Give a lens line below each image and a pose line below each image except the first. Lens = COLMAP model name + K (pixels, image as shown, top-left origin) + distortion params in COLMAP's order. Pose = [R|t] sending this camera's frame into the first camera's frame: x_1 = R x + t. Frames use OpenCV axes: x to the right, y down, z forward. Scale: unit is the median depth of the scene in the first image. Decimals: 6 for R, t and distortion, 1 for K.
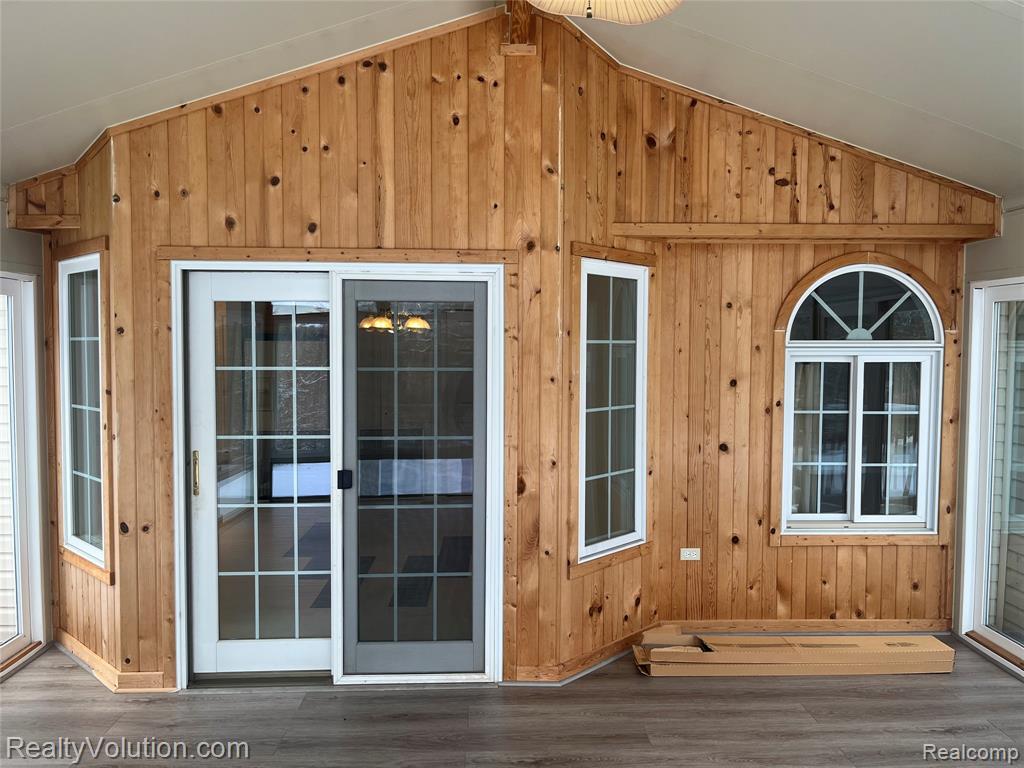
lens RADIAL K [[772.9, 0, 513.5], [0, 772.9, 388.5], [0, 0, 1]] dist [0.043905, -0.061746]
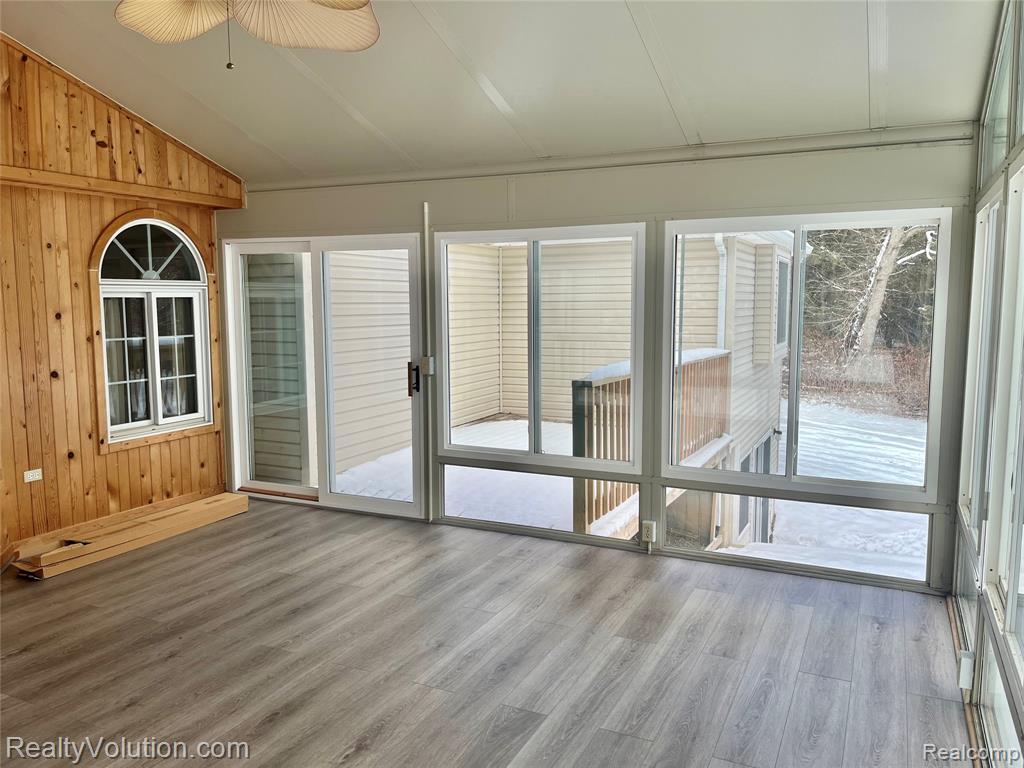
lens RADIAL K [[772.9, 0, 515.1], [0, 772.9, 387.2], [0, 0, 1]] dist [0.043905, -0.061746]
pose [[0.465866, -0.105829, 0.878504, -0.409555], [0.049665, 0.994384, 0.093451, 0.022583], [-0.883460, 0.000095, 0.468506, -0.108201]]
